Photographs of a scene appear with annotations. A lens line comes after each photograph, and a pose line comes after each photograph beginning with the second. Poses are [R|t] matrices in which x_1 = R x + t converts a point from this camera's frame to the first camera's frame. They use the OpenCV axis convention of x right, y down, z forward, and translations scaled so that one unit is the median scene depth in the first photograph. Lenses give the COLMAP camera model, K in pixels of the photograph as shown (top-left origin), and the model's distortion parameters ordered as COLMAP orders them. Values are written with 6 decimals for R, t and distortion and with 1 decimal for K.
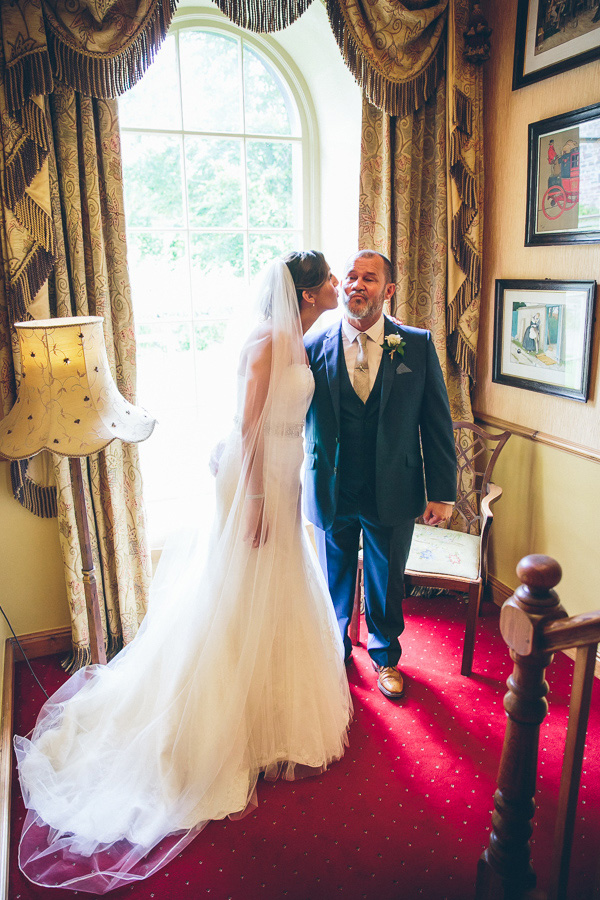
lens RADIAL K [[646.8, 0, 300.0], [0, 646.8, 450.0], [0, 0, 1]] dist [-0.014704, 0.003774]
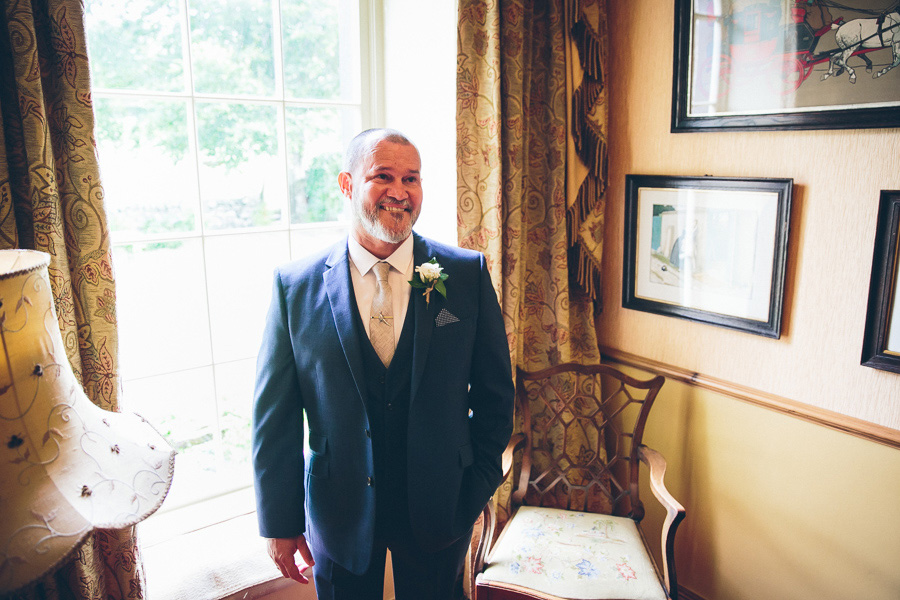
lens RADIAL K [[646.8, 0, 450.0], [0, 646.8, 300.0], [0, 0, 1]] dist [-0.014704, 0.003774]
pose [[0.963985, -0.046307, 0.261894, -0.105658], [0.062232, 0.996662, -0.052841, -0.092014], [-0.258573, 0.067237, 0.963649, 0.337324]]
